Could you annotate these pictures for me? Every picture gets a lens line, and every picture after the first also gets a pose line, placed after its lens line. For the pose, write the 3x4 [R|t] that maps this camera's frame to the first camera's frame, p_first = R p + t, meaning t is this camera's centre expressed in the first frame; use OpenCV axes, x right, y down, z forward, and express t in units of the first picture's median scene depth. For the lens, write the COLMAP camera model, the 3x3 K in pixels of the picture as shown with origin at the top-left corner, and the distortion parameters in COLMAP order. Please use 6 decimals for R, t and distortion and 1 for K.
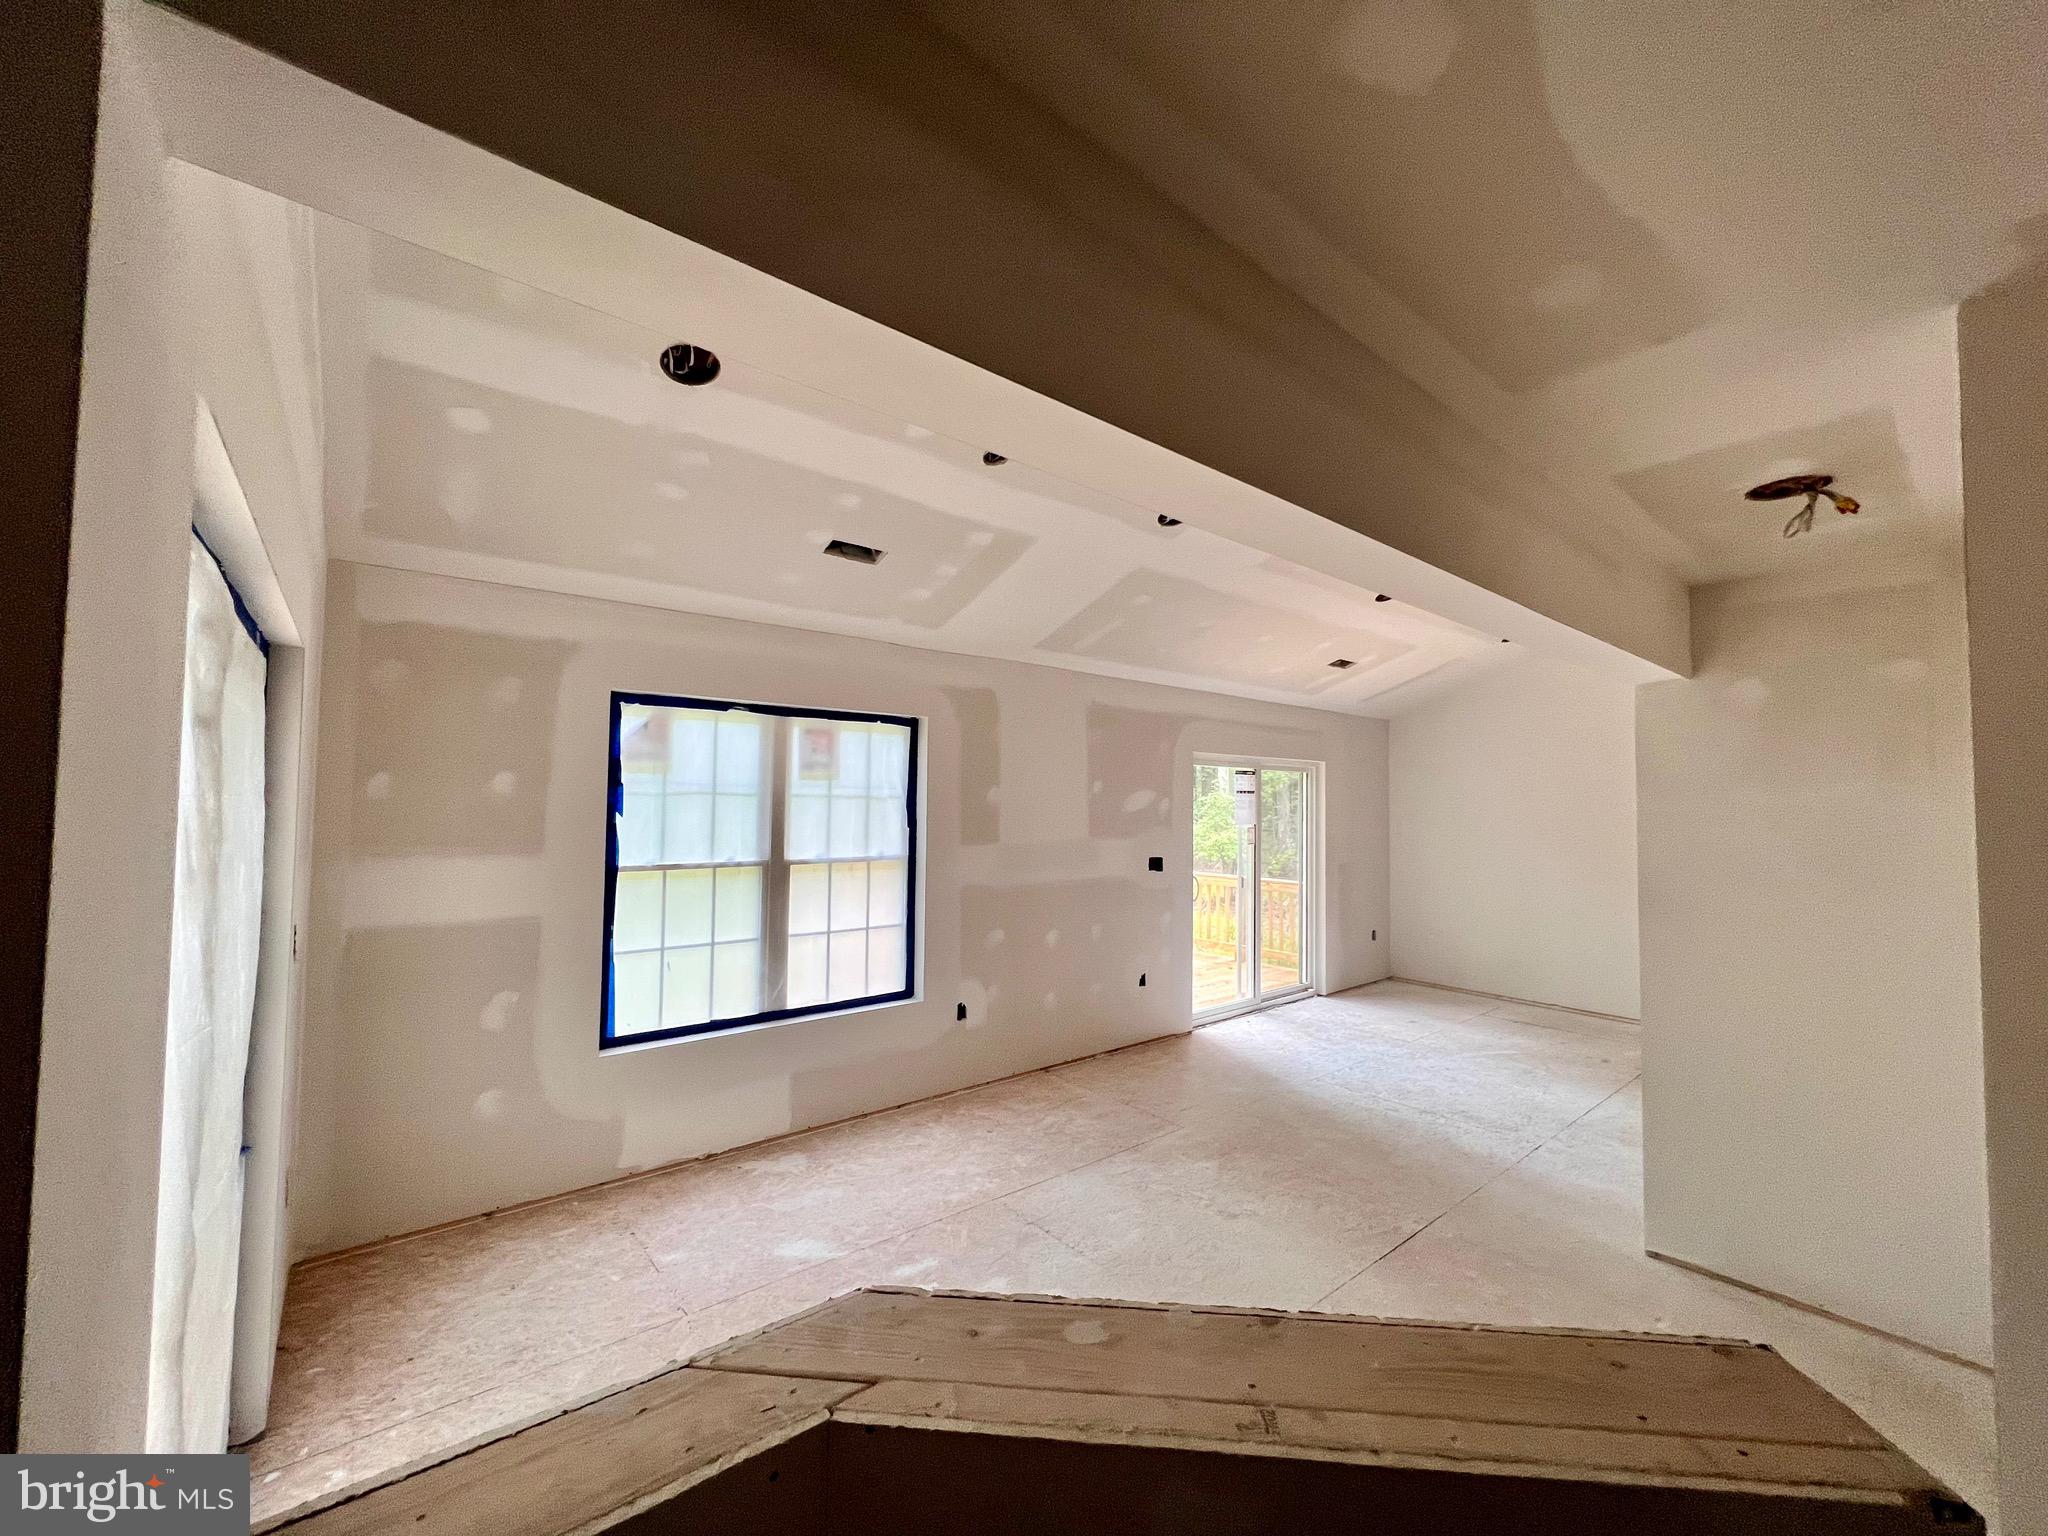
lens RADIAL K [[815.4, 0, 1023.1], [0, 815.4, 767.5], [0, 0, 1]] dist [0.000112, 0.000208]
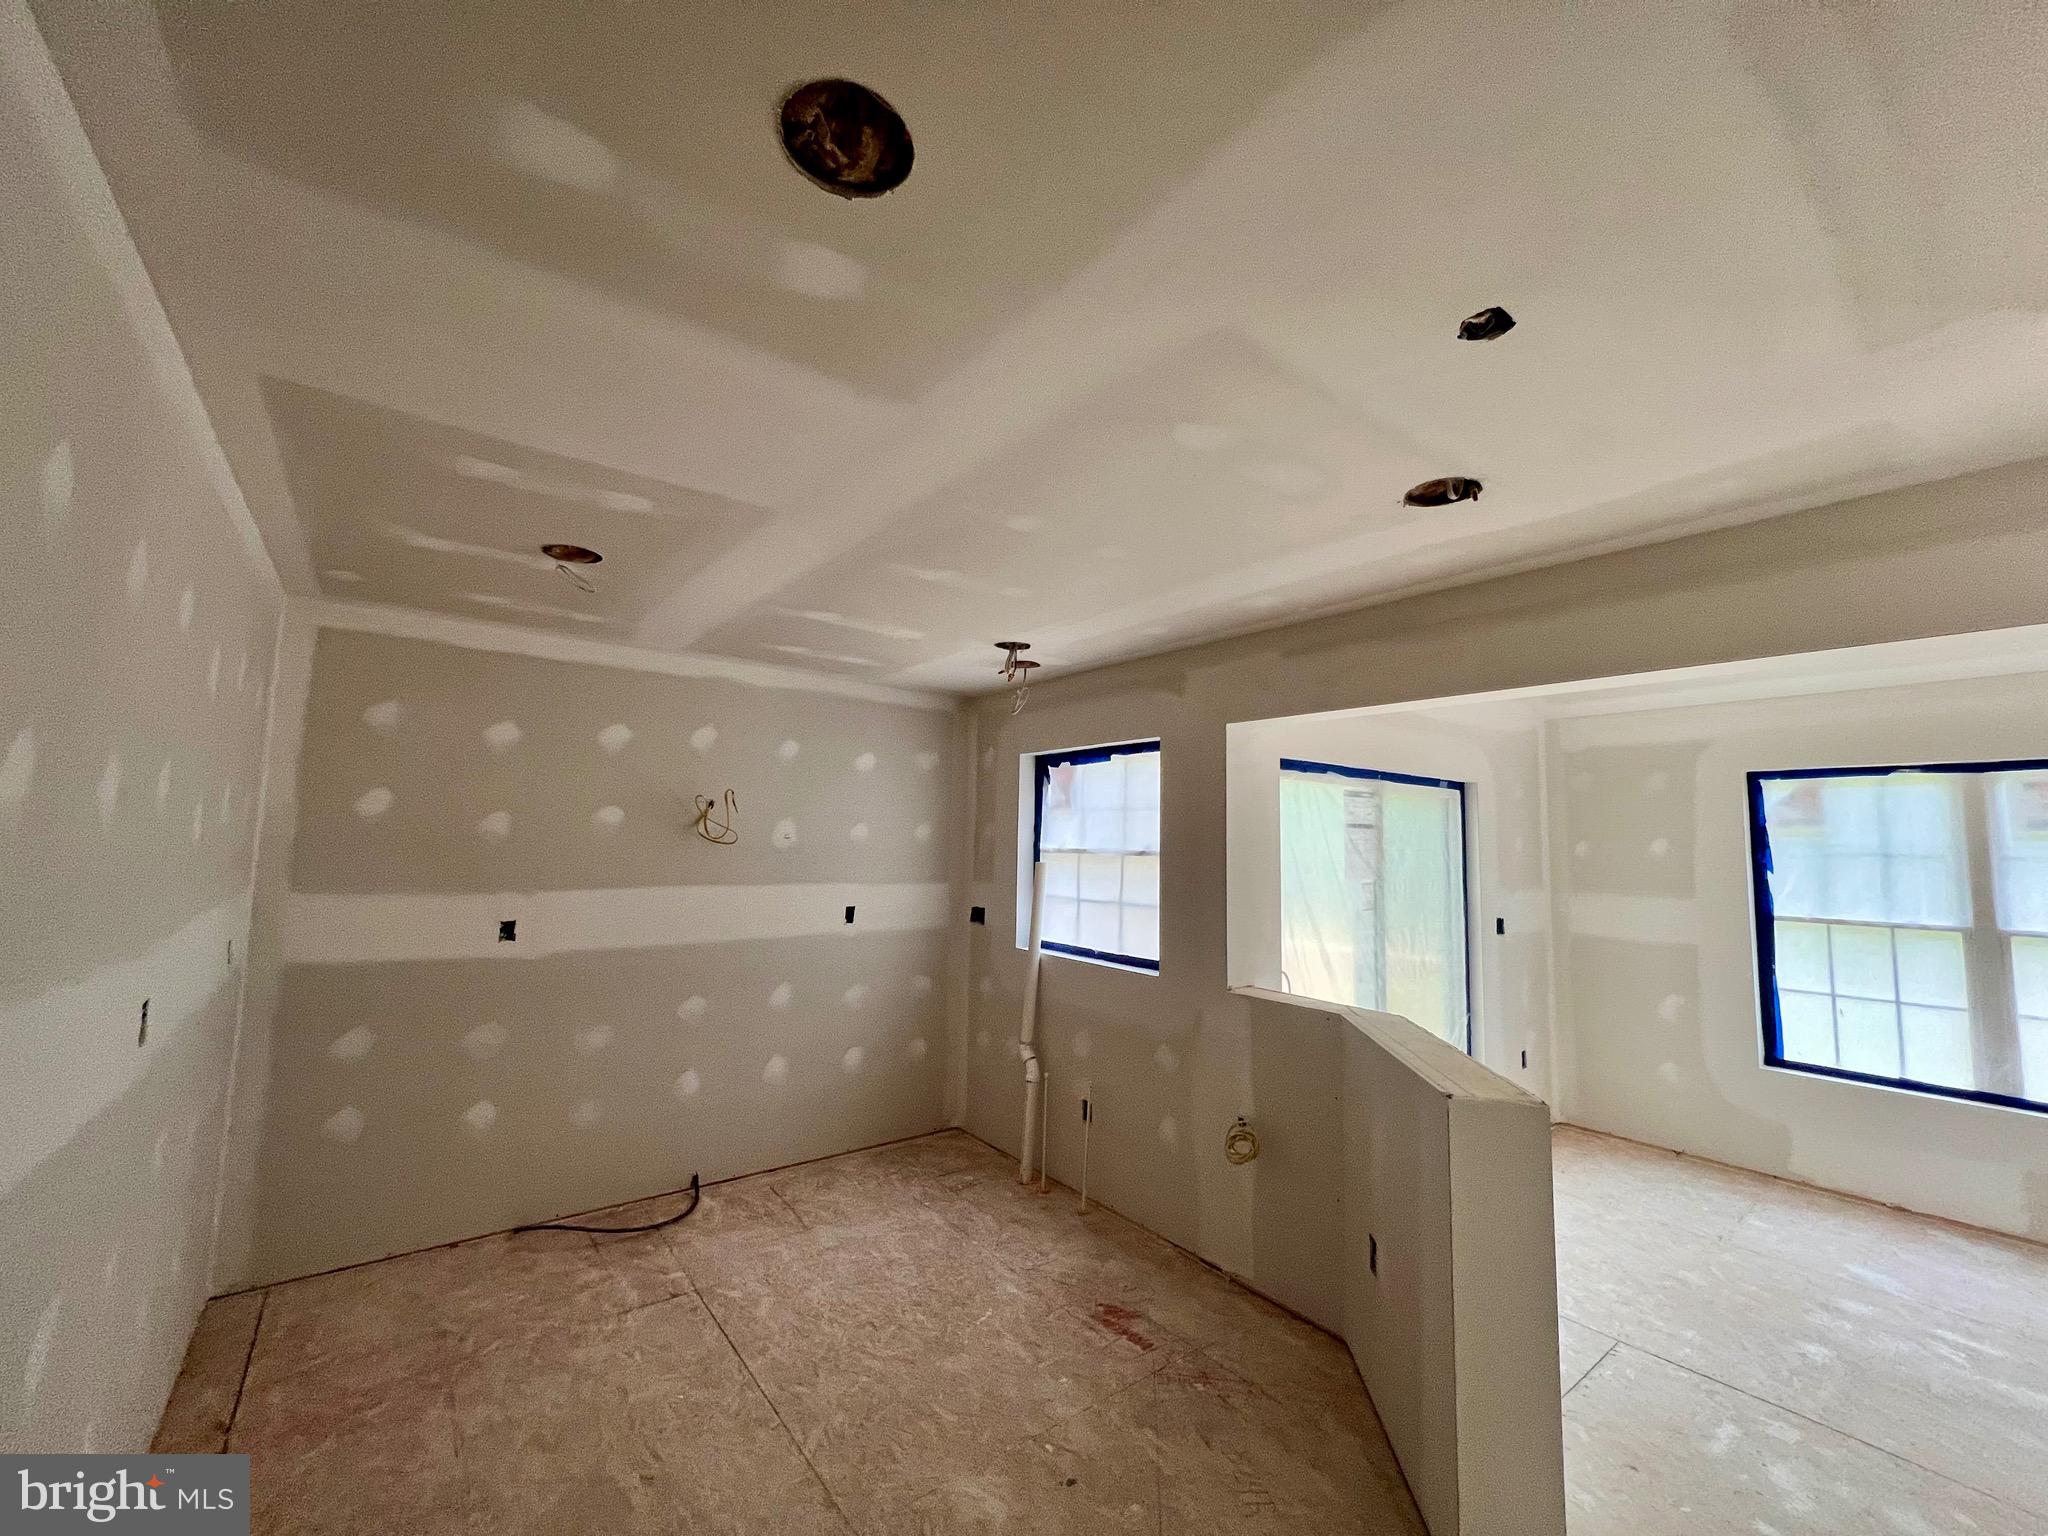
lens RADIAL K [[815.4, 0, 1023.1], [0, 815.4, 767.5], [0, 0, 1]] dist [0.000112, 0.000208]
pose [[-0.035420, -0.104981, -0.993843, 0.691543], [0.019278, 0.994210, -0.105707, 0.008641], [0.999187, -0.022903, -0.033191, -0.058437]]
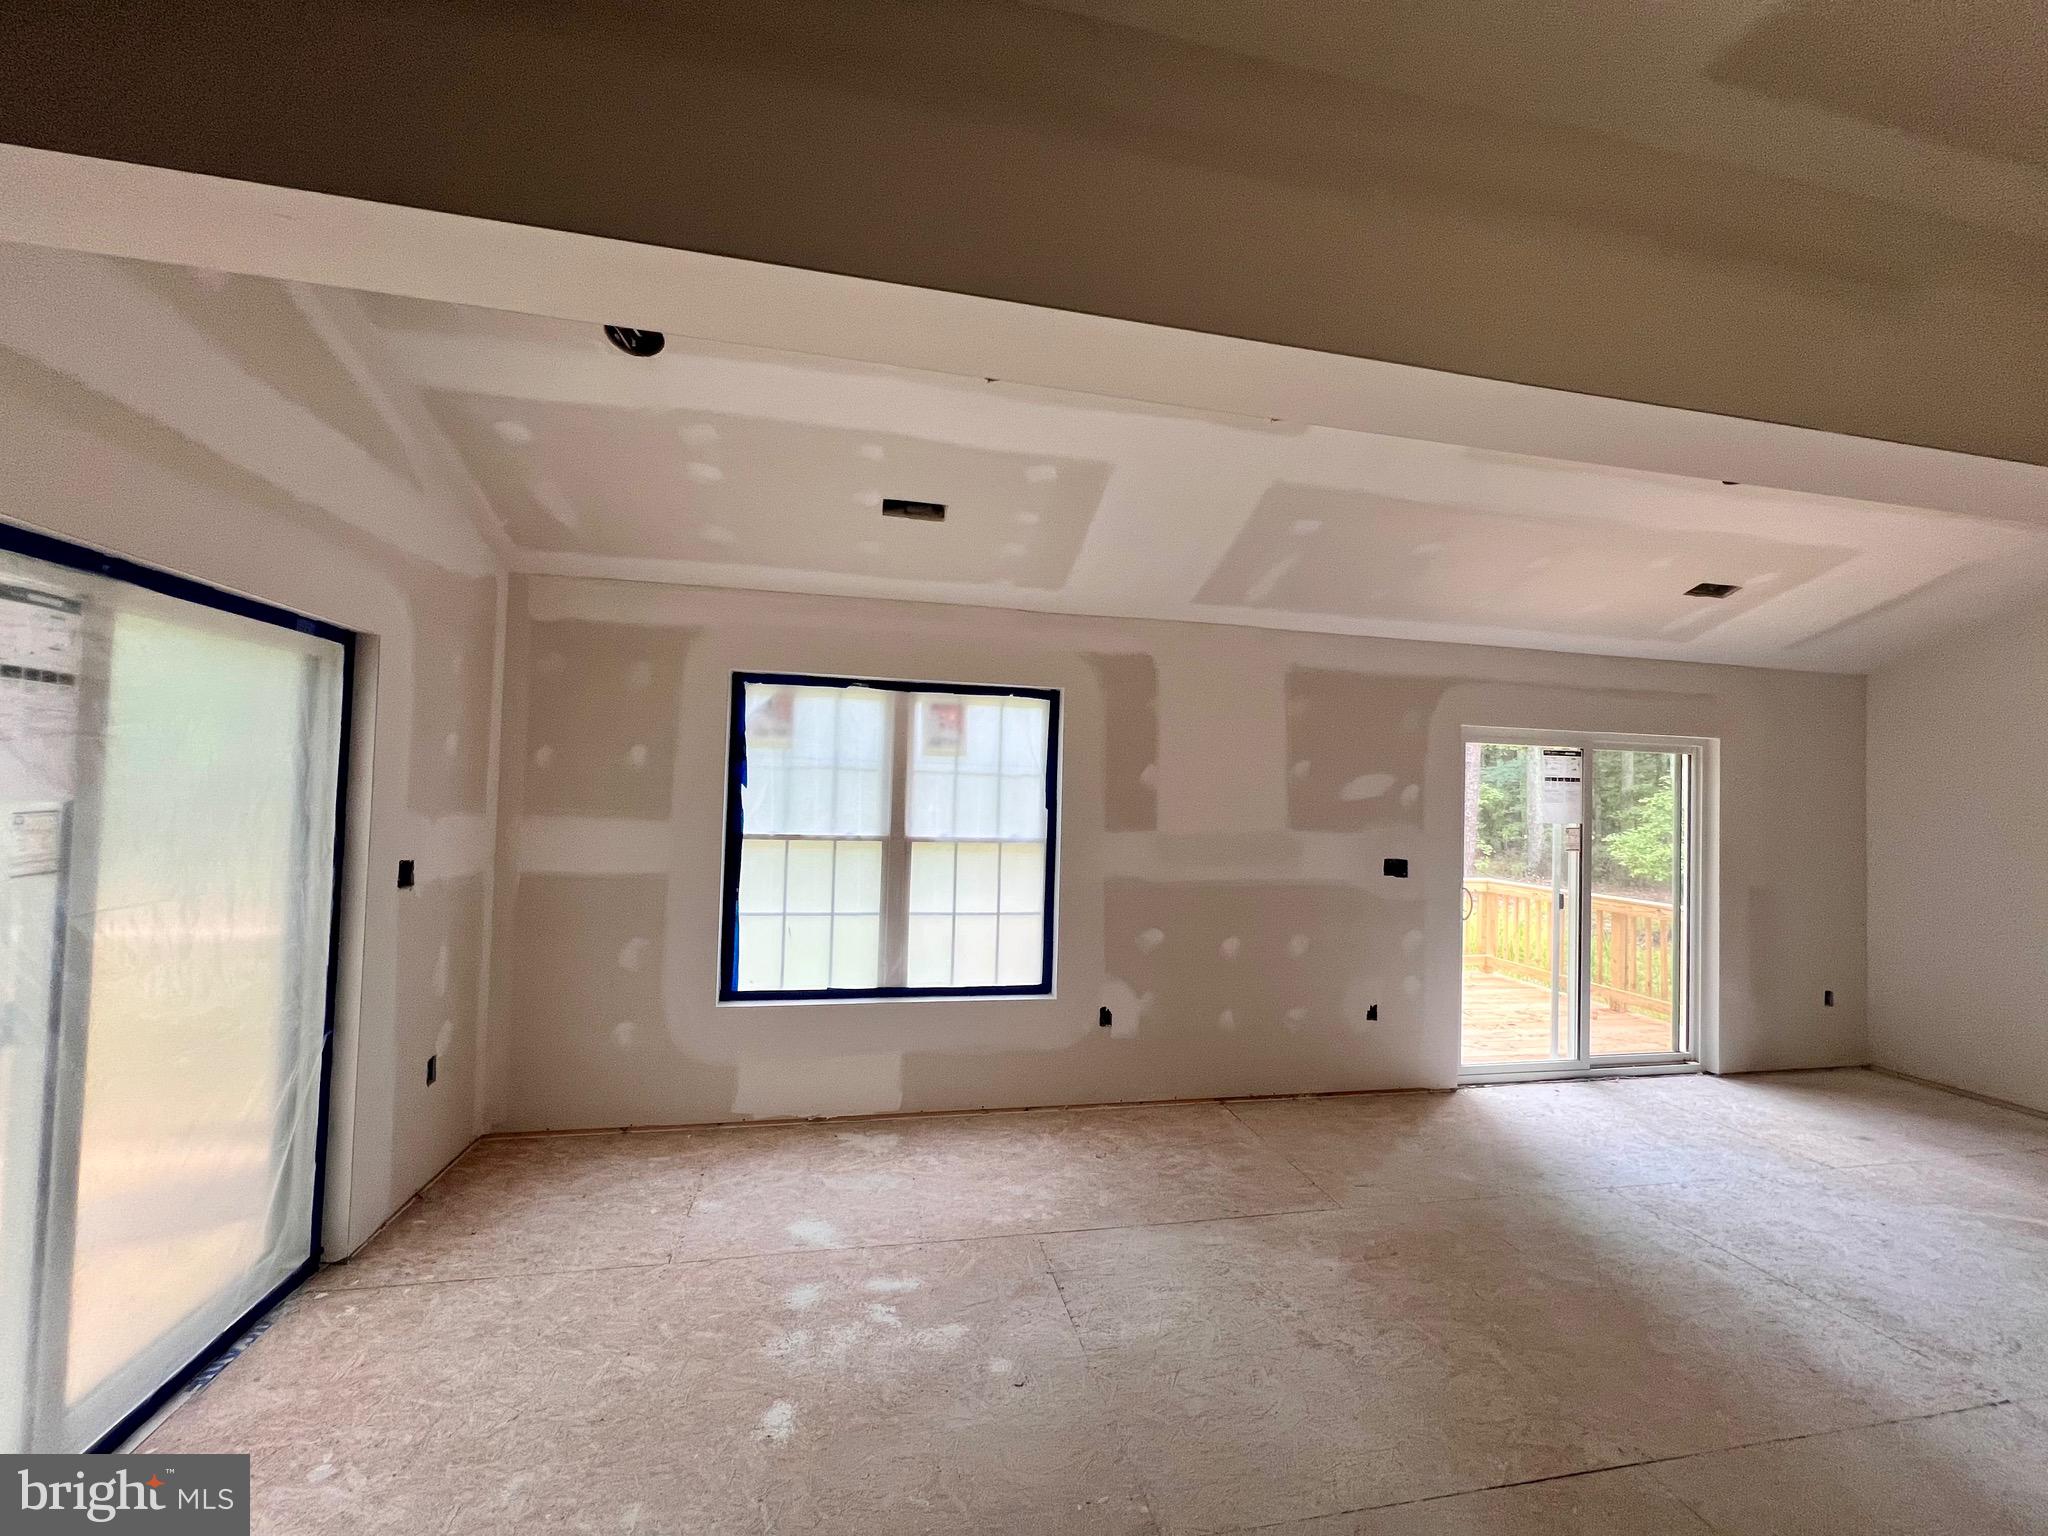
lens RADIAL K [[815.4, 0, 1023.1], [0, 815.4, 767.5], [0, 0, 1]] dist [0.000112, 0.000208]
pose [[0.884477, -0.000503, -0.466584, 0.304513], [0.001072, 0.999999, 0.000955, 0.029480], [0.466583, -0.001345, 0.884476, 0.196424]]
